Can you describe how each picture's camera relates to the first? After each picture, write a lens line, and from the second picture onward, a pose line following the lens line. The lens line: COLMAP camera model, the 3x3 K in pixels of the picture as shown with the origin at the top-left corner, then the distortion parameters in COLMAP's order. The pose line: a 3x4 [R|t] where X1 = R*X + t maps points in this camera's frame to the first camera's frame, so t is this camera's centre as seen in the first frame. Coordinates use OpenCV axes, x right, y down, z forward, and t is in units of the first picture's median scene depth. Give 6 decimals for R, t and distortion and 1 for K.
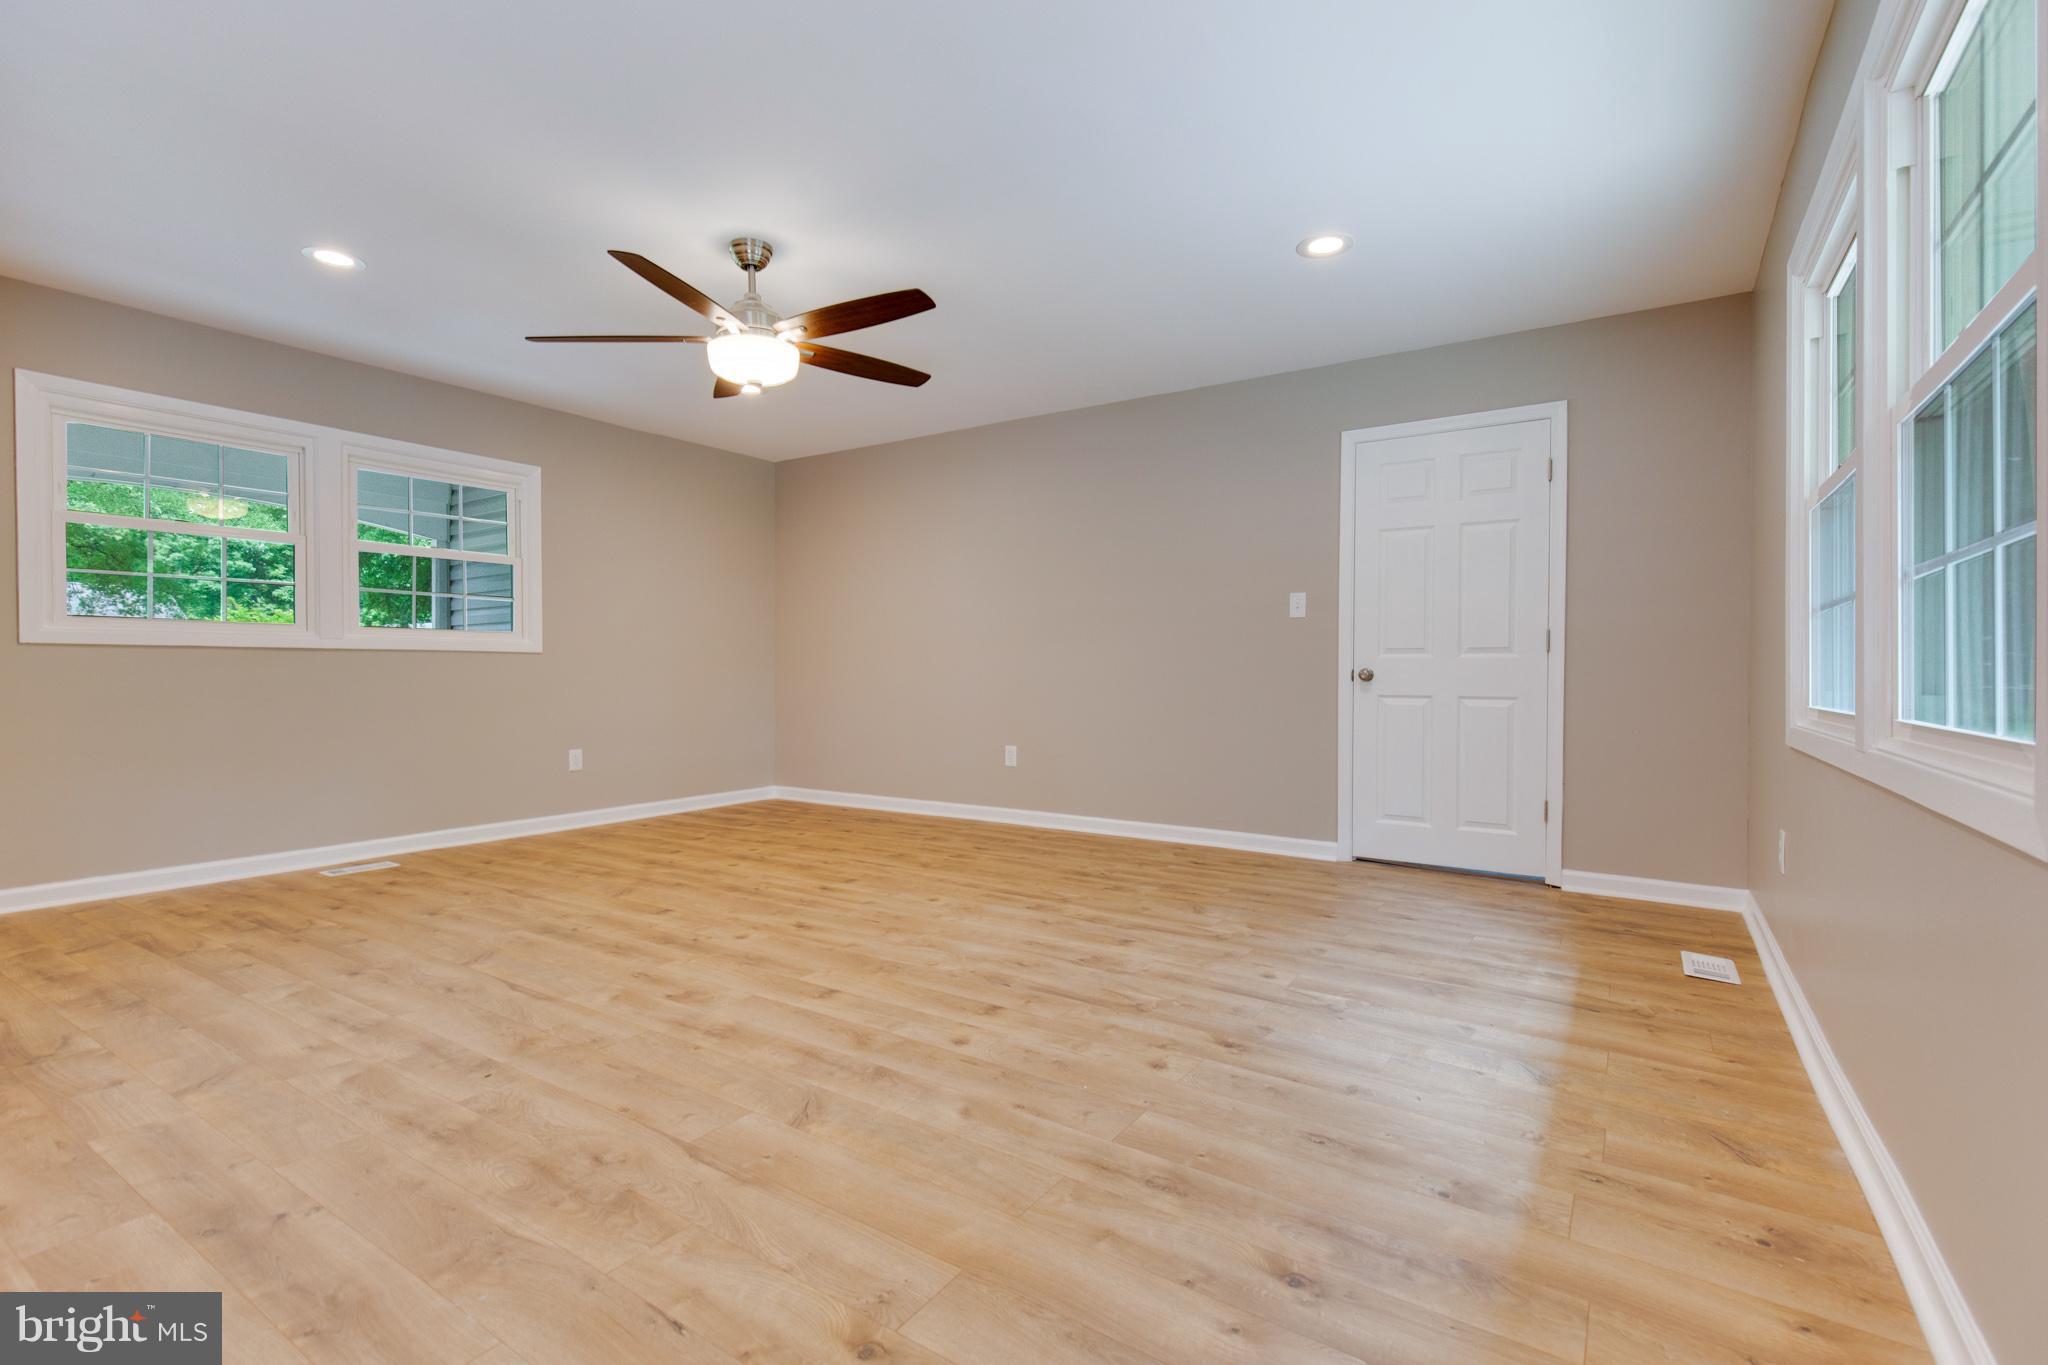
lens RADIAL K [[940.2, 0, 1014.0], [0, 940.2, 673.1], [0, 0, 1]] dist [0.002618, -0.000824]
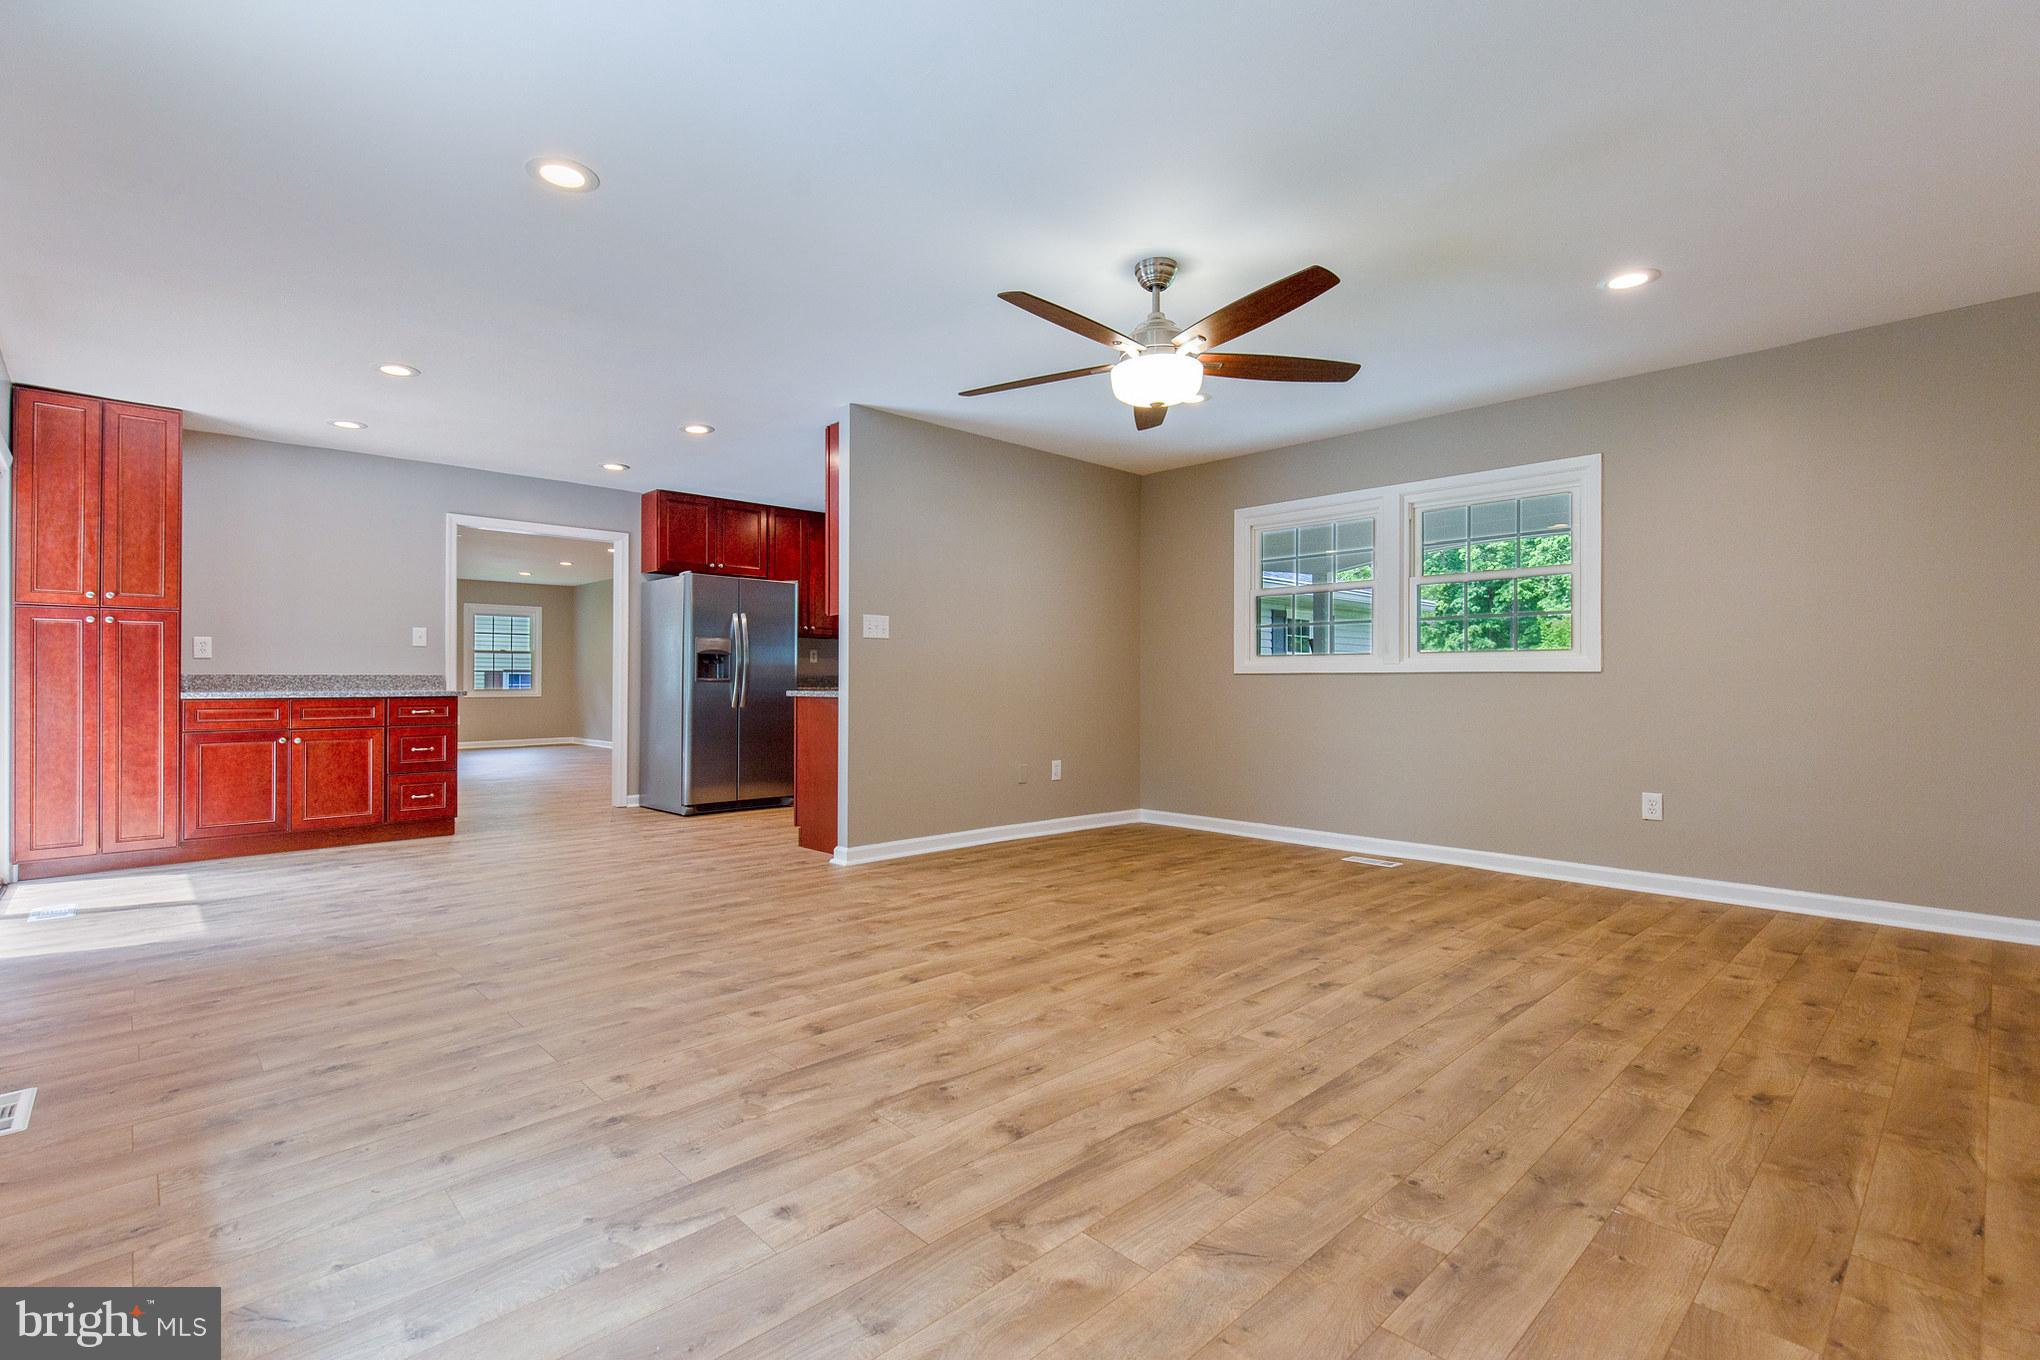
lens RADIAL K [[936.5, 0, 1021.5], [0, 936.5, 681.0], [0, 0, 1]] dist [0.002618, -0.000824]
pose [[-0.214316, 0.001796, -0.976763, 0.885632], [-0.002051, 0.999995, 0.002288, -0.029740], [0.976762, 0.002494, -0.214312, 1.355553]]
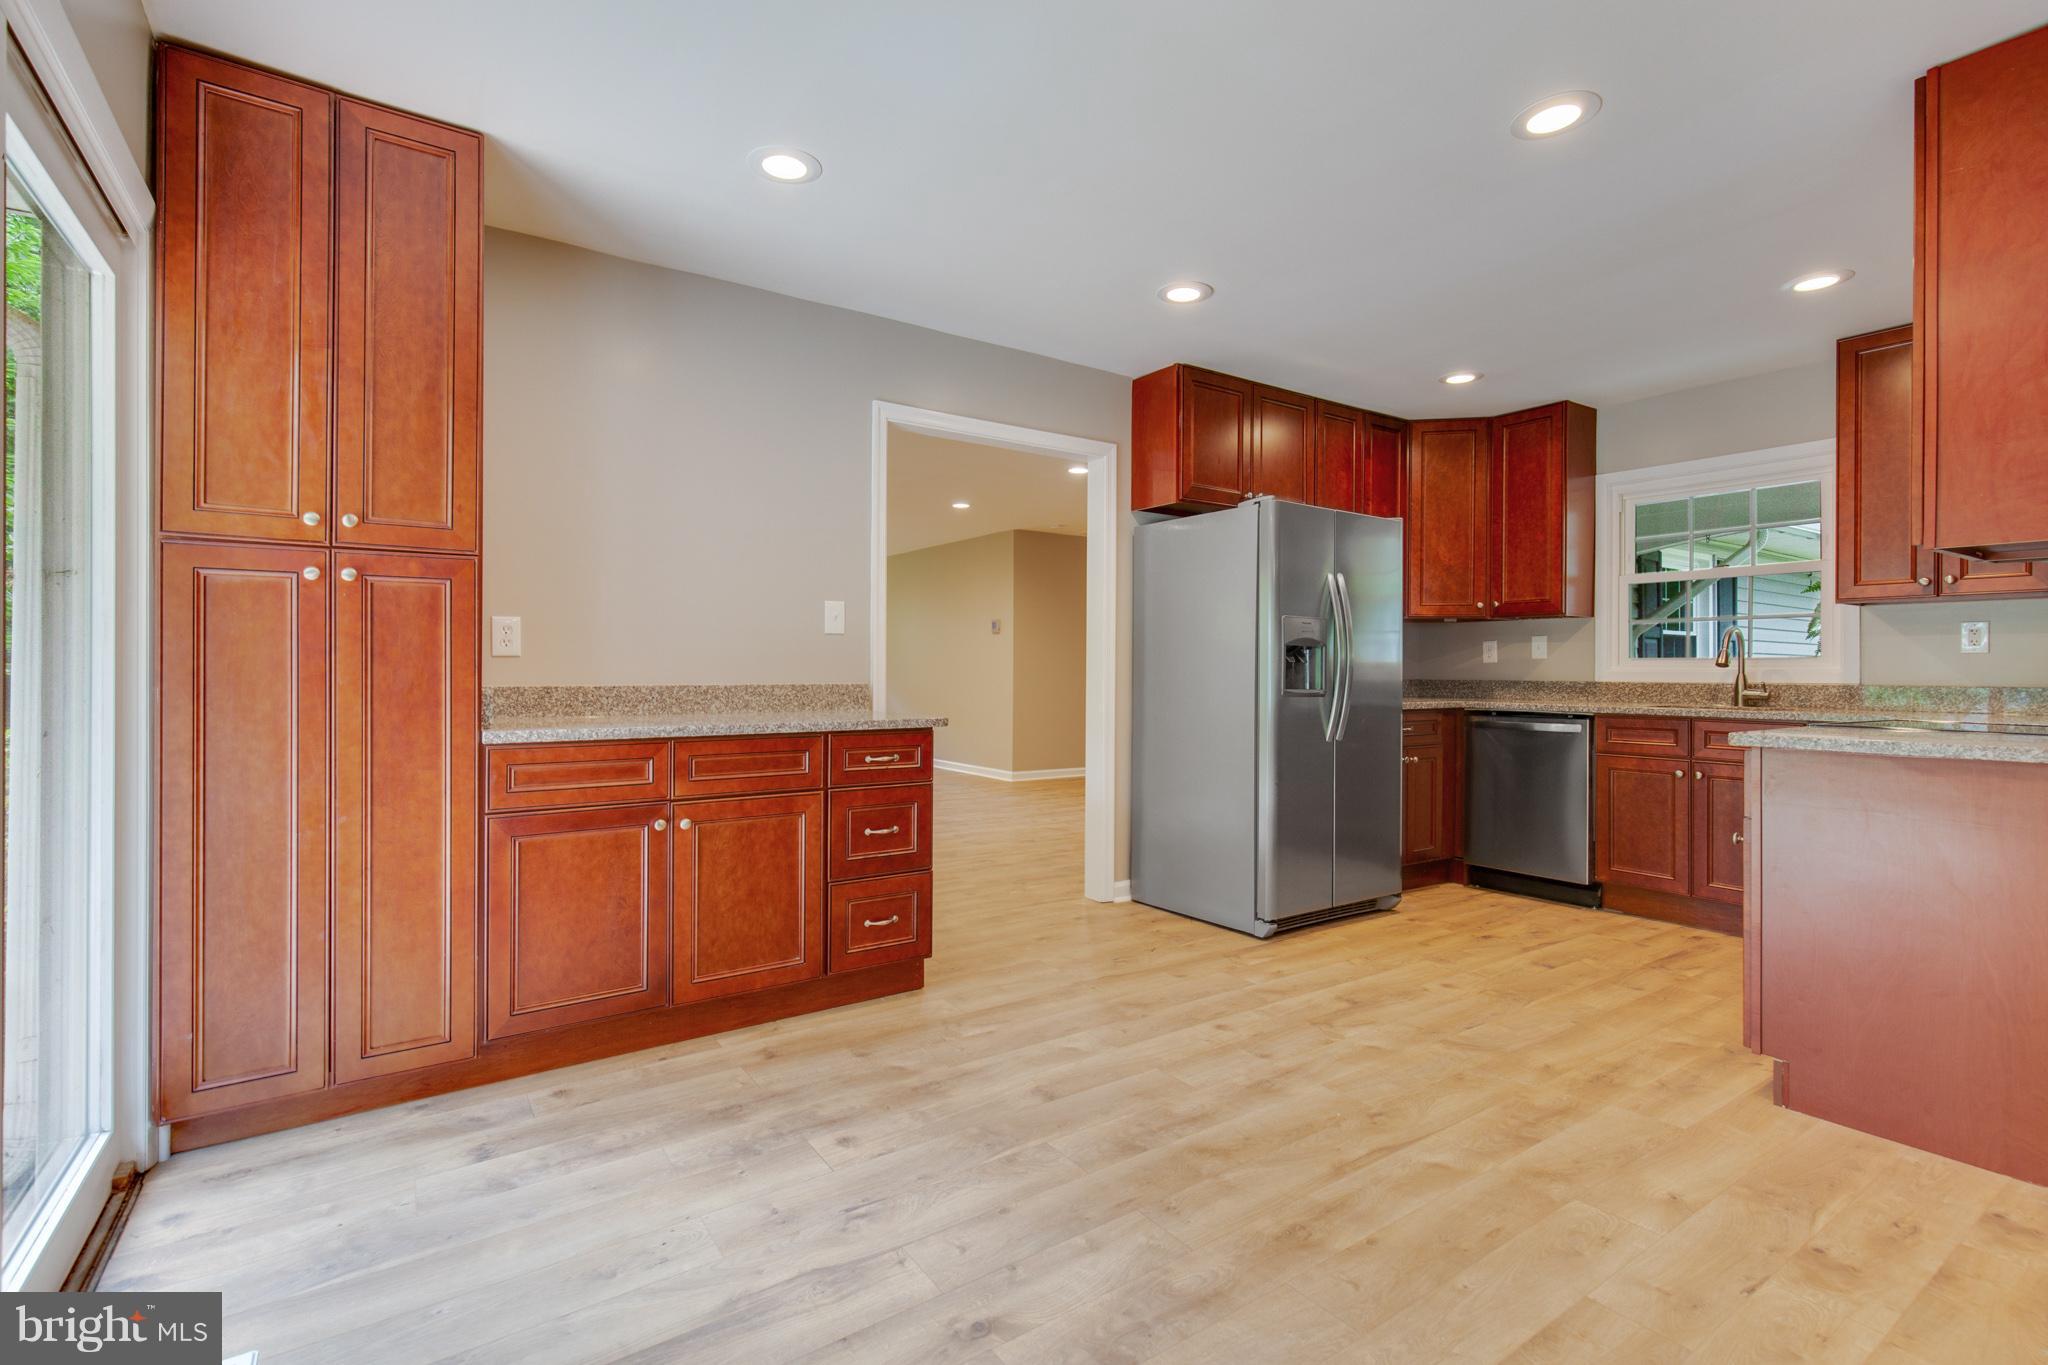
lens RADIAL K [[940.2, 0, 1017.9], [0, 940.2, 674.9], [0, 0, 1]] dist [0.002618, -0.000824]
pose [[-0.389261, 0.002279, -0.921125, 0.715753], [-0.001582, 0.999994, 0.003143, -0.034769], [0.921126, 0.002681, -0.389255, 1.109433]]
